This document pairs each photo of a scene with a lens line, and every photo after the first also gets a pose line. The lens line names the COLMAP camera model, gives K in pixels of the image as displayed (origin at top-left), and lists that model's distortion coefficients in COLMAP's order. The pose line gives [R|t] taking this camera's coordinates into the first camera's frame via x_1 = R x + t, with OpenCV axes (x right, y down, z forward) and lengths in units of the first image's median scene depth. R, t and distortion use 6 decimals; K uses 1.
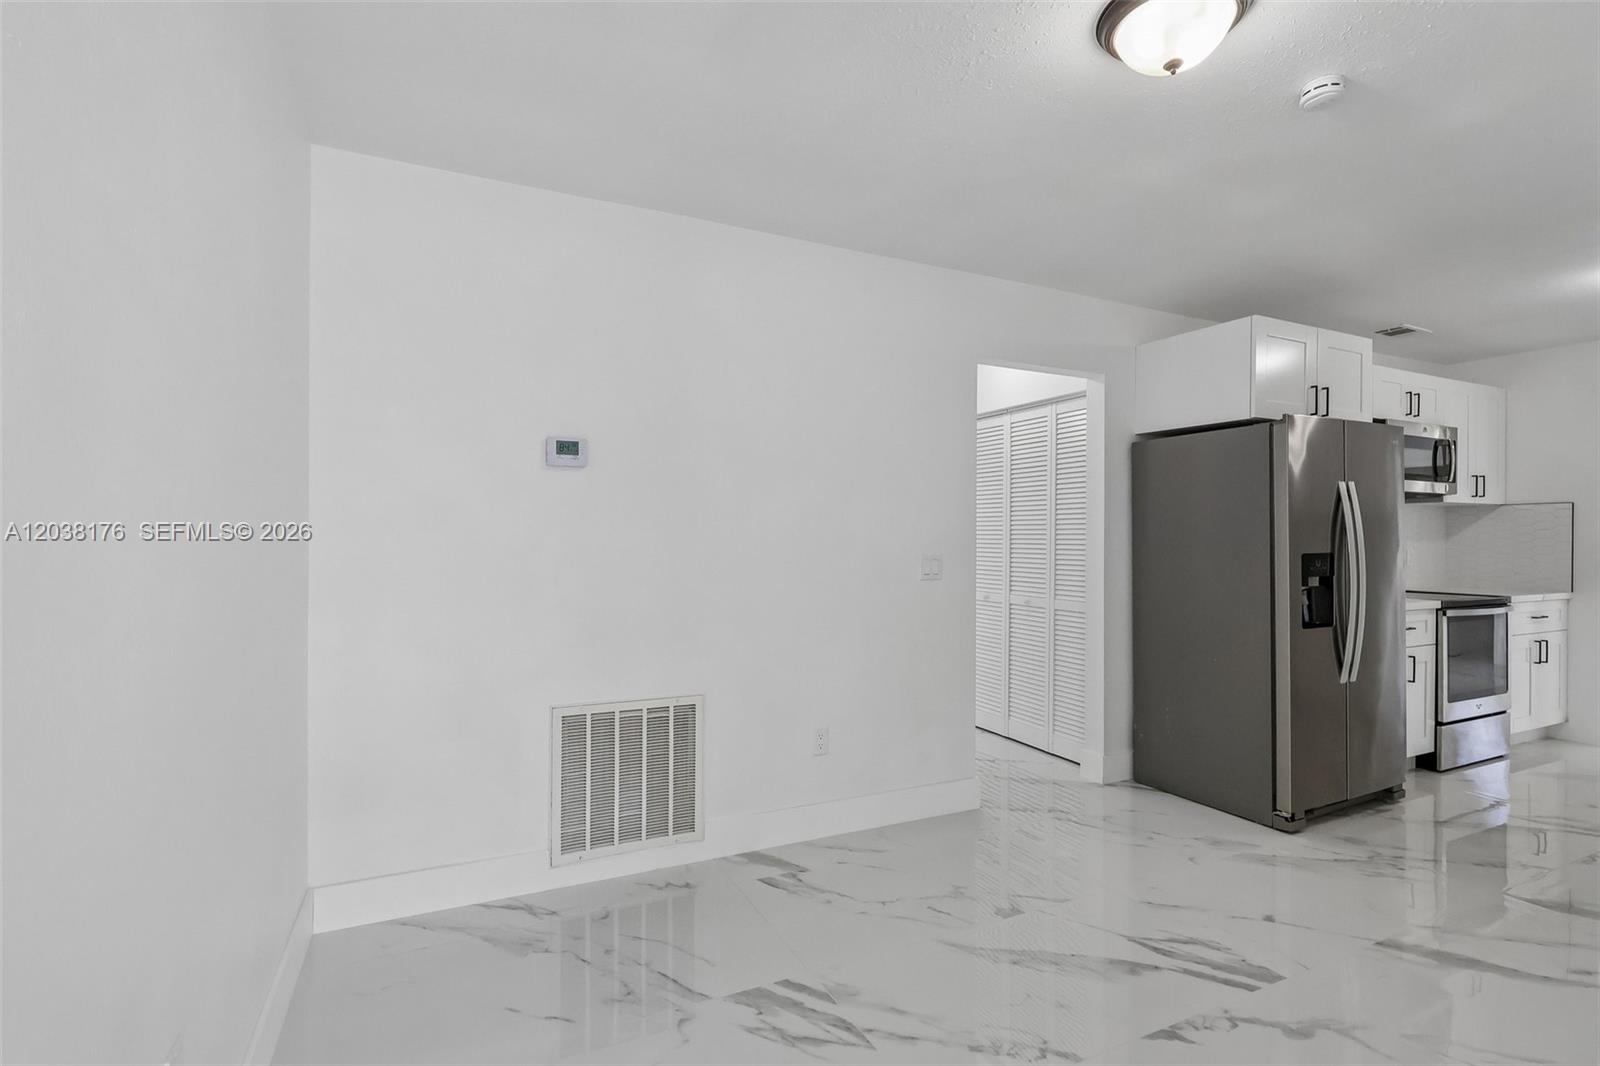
lens RADIAL K [[749.8, 0, 793.3], [0, 749.8, 543.3], [0, 0, 1]] dist [-0.001466, 0.000410]
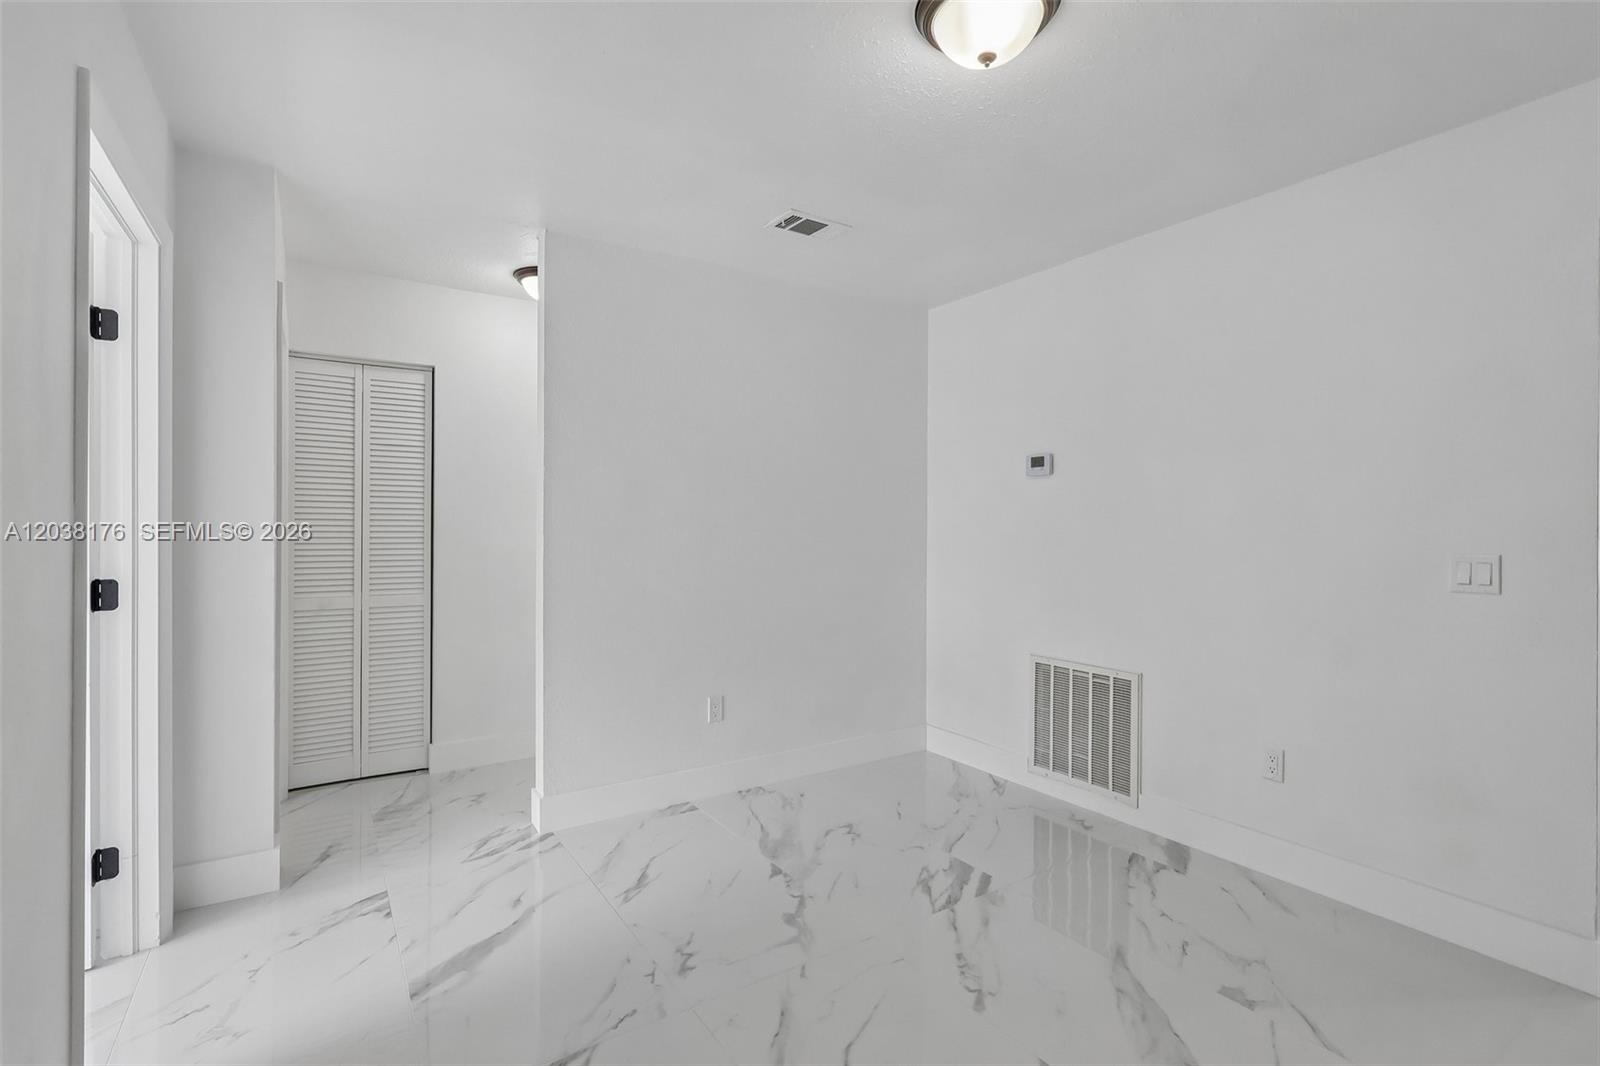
lens RADIAL K [[743.3, 0, 803.4], [0, 743.3, 531.6], [0, 0, 1]] dist [-0.000881, 0.000521]
pose [[0.131563, 0.000399, -0.991308, 0.765849], [-0.008831, 0.999961, -0.000770, 0.001319], [0.991268, 0.008856, 0.131562, 0.328758]]
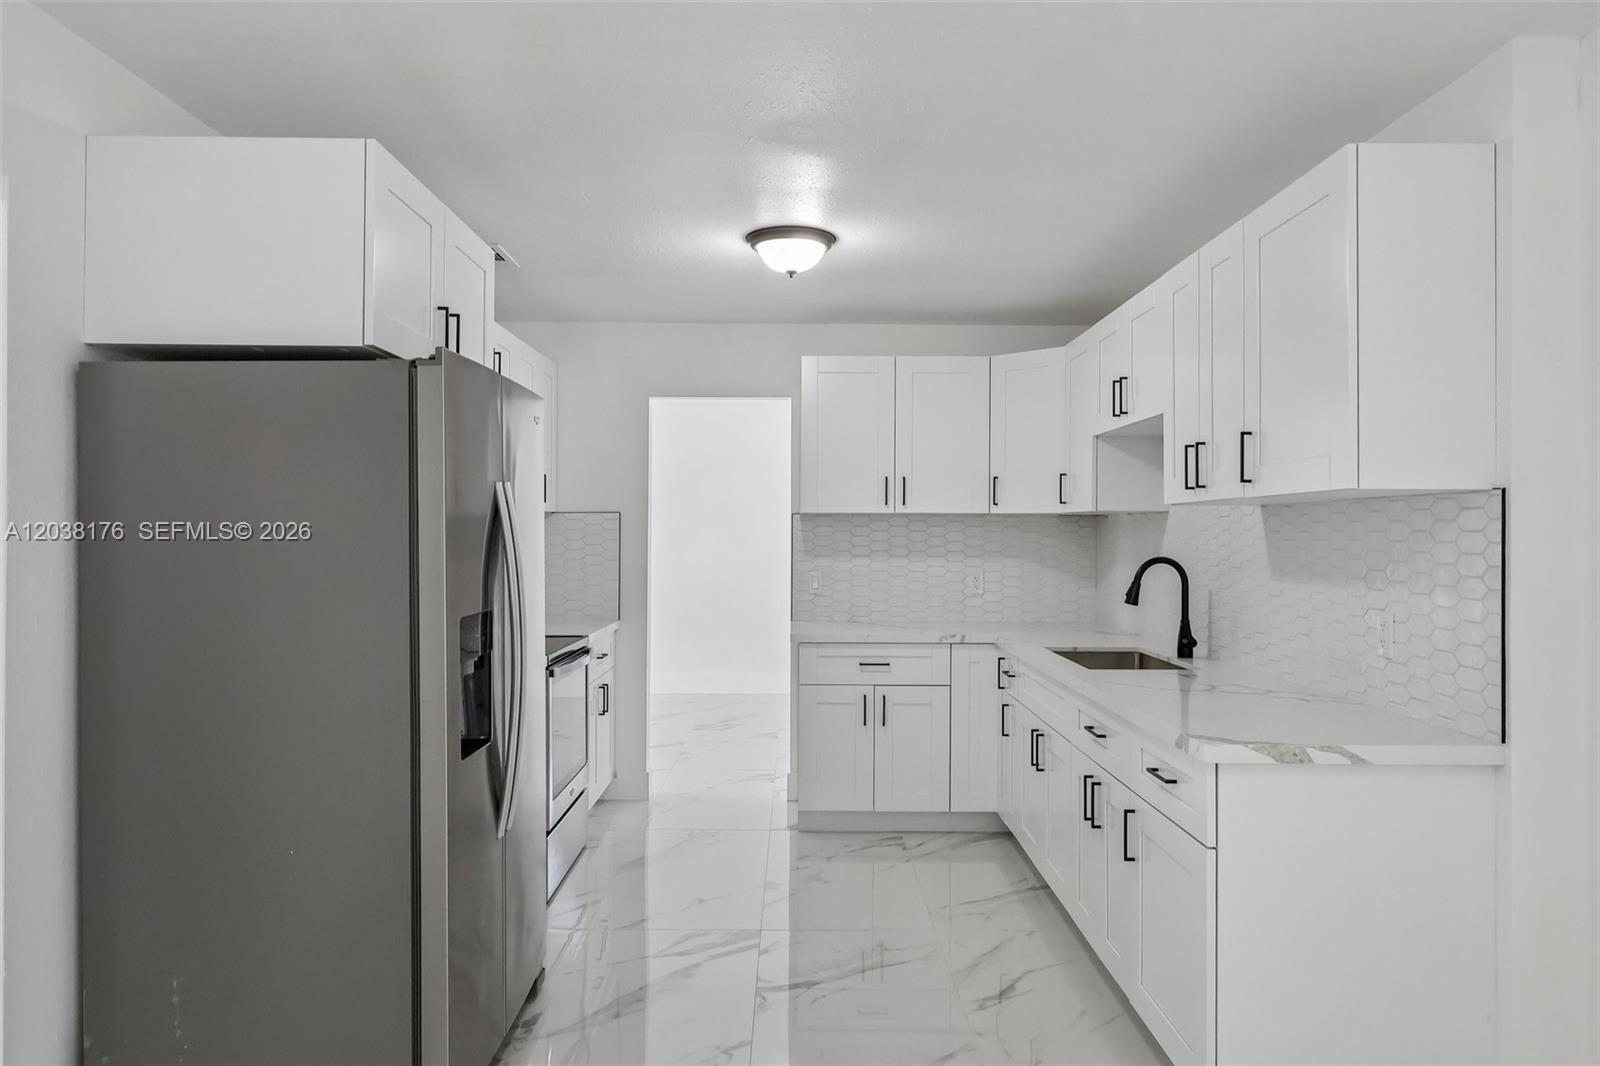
lens RADIAL K [[1031.6, 0, 806.5], [0, 1031.6, 534.5], [0, 0, 1]] dist [0.002018, 0.002059]
pose [[0.427533, -0.003521, 0.903993, 0.124605], [0.004230, 0.999989, 0.001895, -0.044101], [-0.903990, 0.003014, 0.427543, 0.455753]]
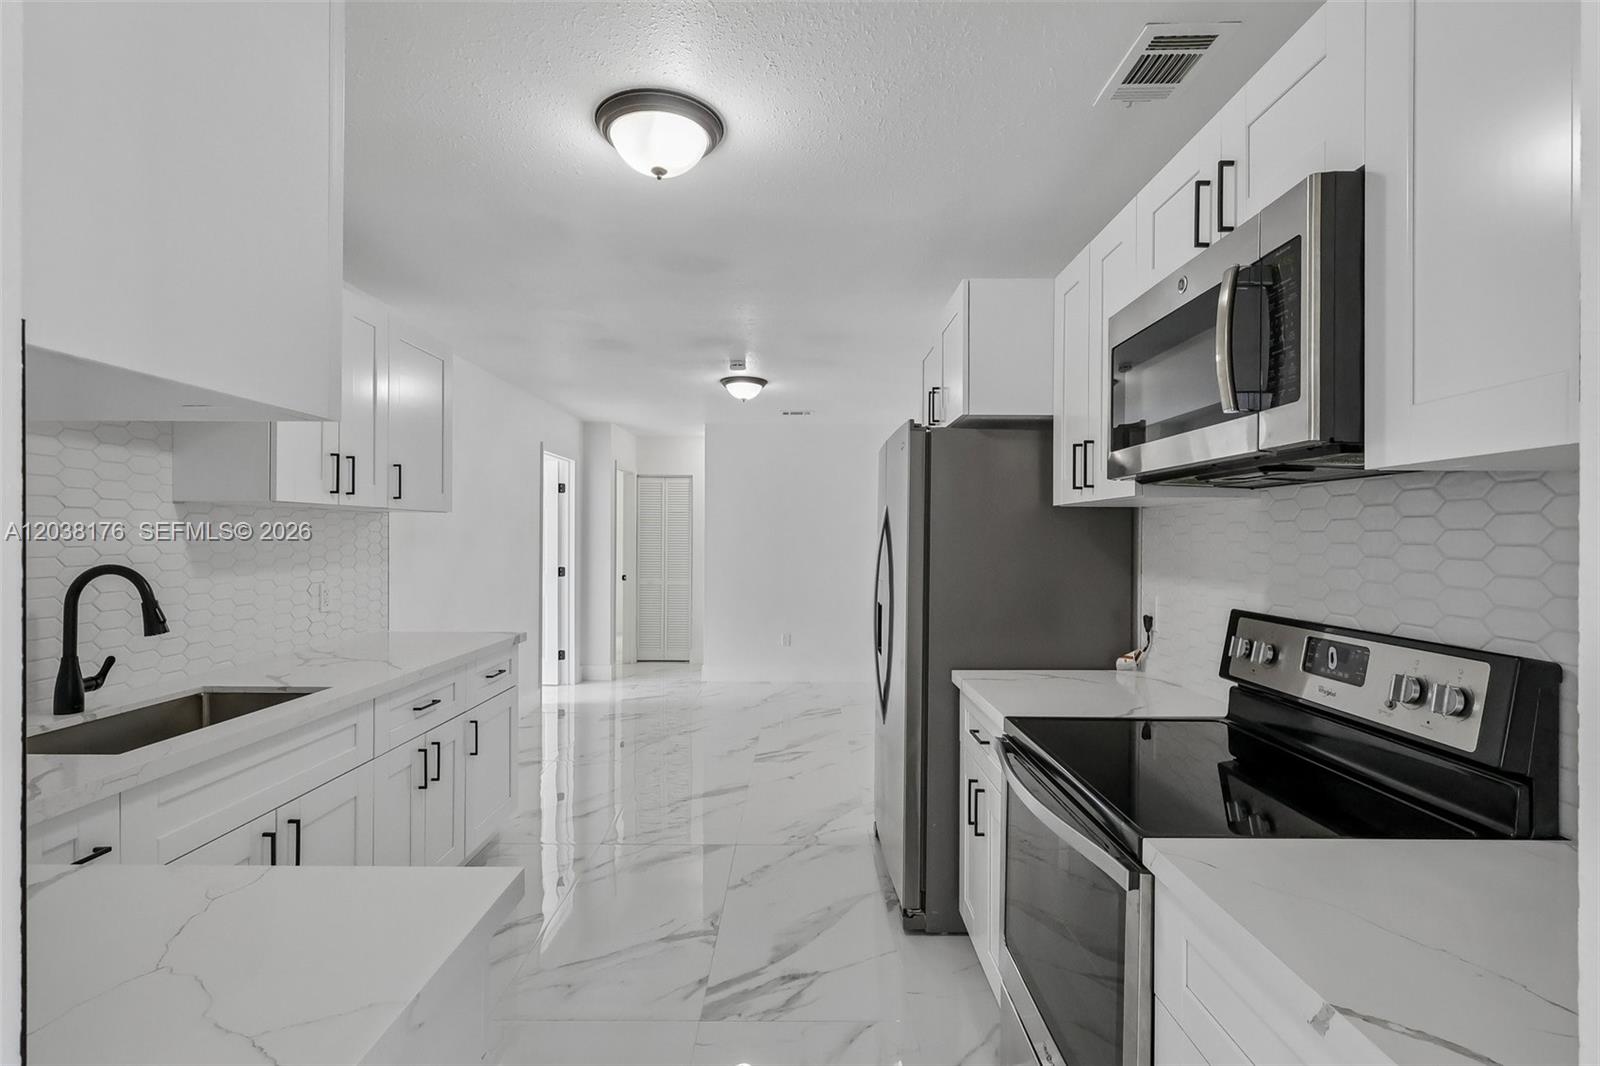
lens RADIAL K [[749.8, 0, 793.3], [0, 749.8, 543.3], [0, 0, 1]] dist [-0.001466, 0.000410]
pose [[-0.444664, 0.001456, -0.895696, 1.644049], [-0.010986, 0.999915, 0.007079, -0.043184], [0.895630, 0.012988, -0.444610, 1.327803]]
